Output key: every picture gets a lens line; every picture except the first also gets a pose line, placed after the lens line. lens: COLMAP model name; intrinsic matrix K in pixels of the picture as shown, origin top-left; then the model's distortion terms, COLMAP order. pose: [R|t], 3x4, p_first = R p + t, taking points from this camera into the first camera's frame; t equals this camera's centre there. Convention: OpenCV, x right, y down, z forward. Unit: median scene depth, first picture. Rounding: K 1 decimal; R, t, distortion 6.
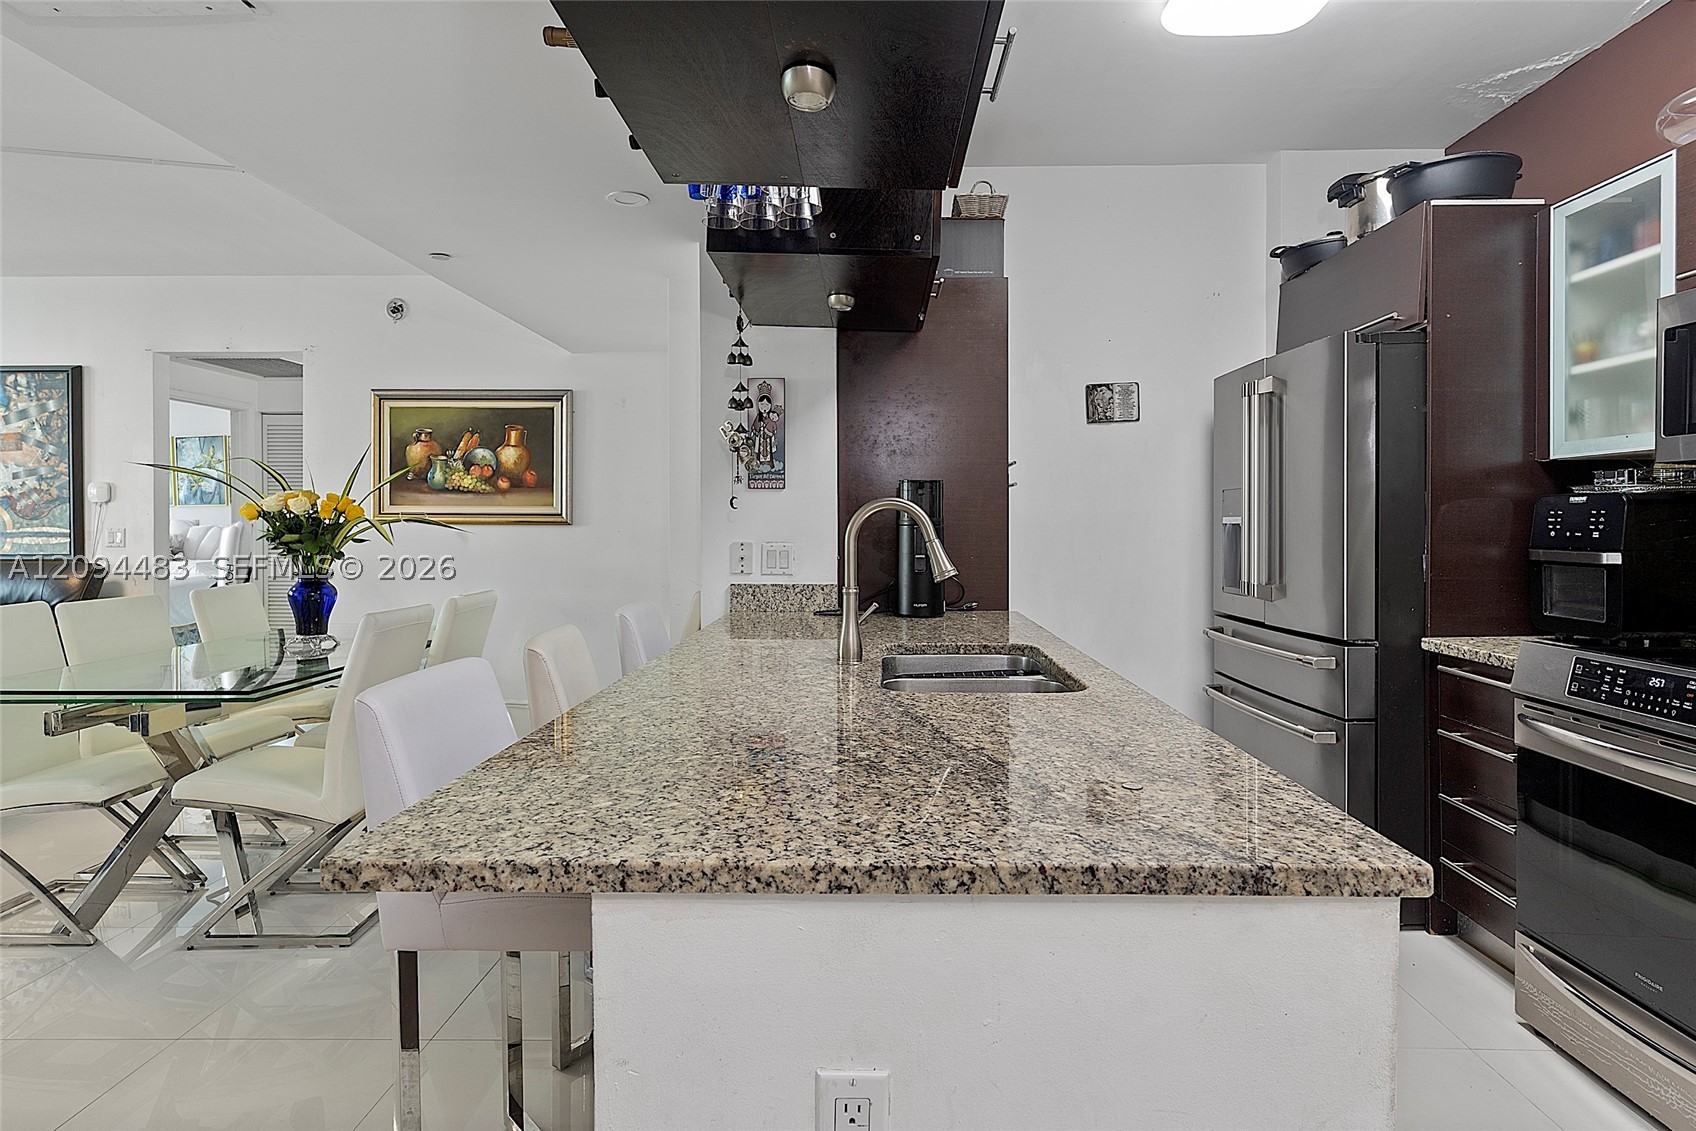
lens RADIAL K [[921.7, 0, 825.2], [0, 921.7, 536.5], [0, 0, 1]] dist [0.013126, -0.002098]
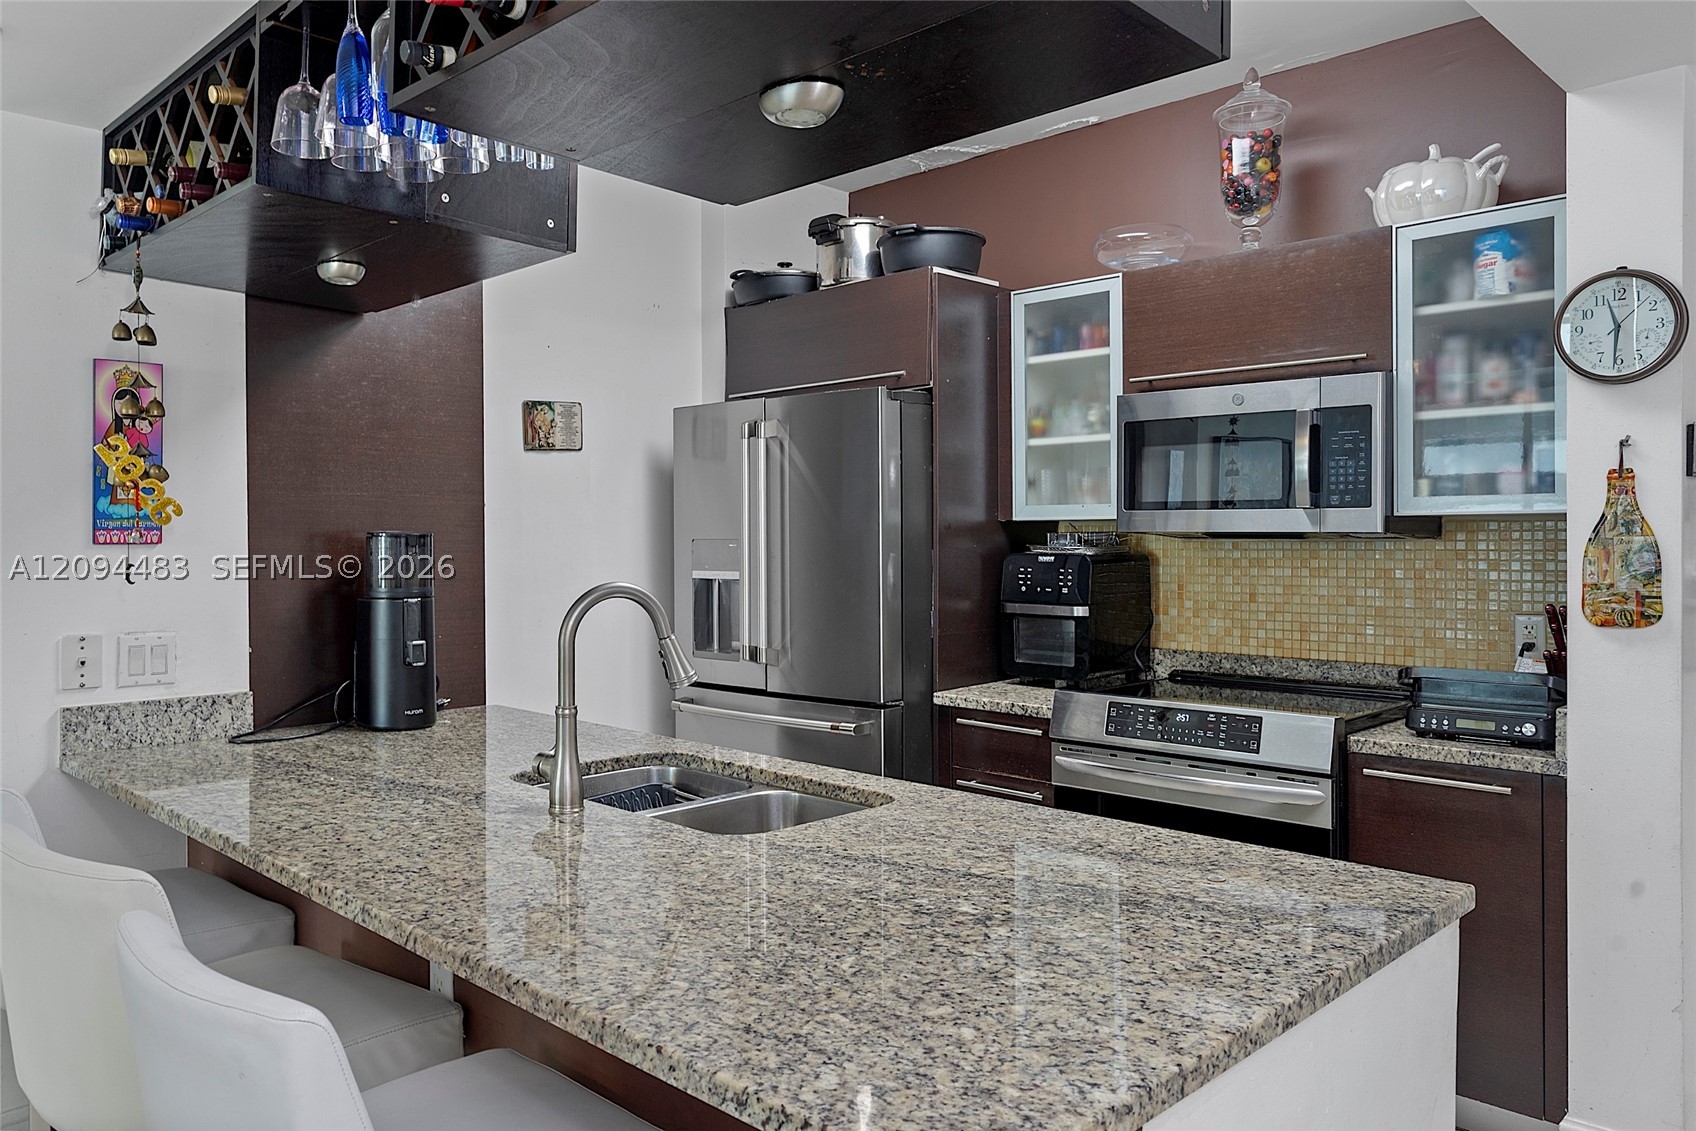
lens RADIAL K [[1254.5, 0, 835.6], [0, 1254.5, 557.5], [0, 0, 1]] dist [0.005938, 0.004356]
pose [[0.683719, -0.017725, 0.729531, -0.462829], [0.016558, 0.999824, 0.008775, -0.057137], [-0.729558, 0.006080, 0.683892, 0.136775]]
